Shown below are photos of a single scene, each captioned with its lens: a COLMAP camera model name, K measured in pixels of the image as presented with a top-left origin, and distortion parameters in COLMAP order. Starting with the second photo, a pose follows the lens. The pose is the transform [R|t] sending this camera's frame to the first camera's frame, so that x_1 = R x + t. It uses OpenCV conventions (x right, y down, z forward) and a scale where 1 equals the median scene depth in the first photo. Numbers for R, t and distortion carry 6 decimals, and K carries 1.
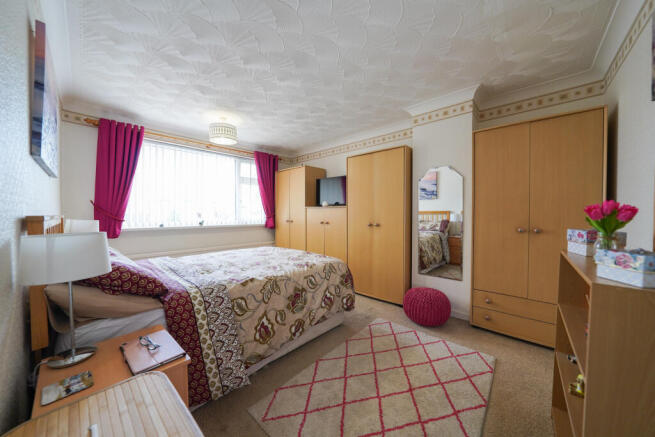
lens RADIAL K [[232.2, 0, 325.5], [0, 232.2, 216.1], [0, 0, 1]] dist [-0.011585, 0.000241]
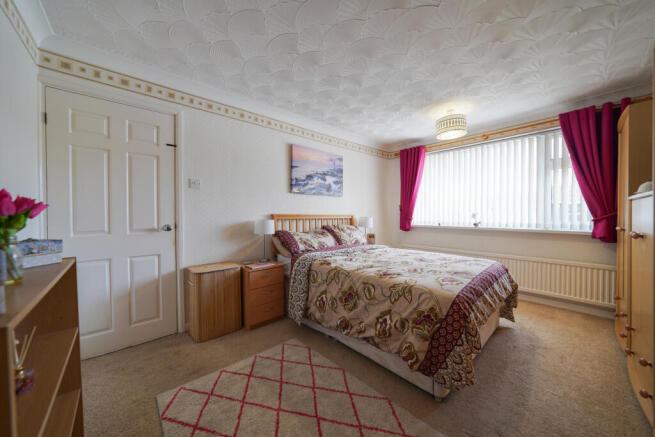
lens RADIAL K [[232.2, 0, 325.5], [0, 232.2, 216.1], [0, 0, 1]] dist [-0.011585, 0.000241]
pose [[-0.101389, 0.008626, -0.994809, 0.693047], [-0.013479, 0.999859, 0.010044, -0.004321], [0.994756, 0.014428, -0.101258, 0.780234]]
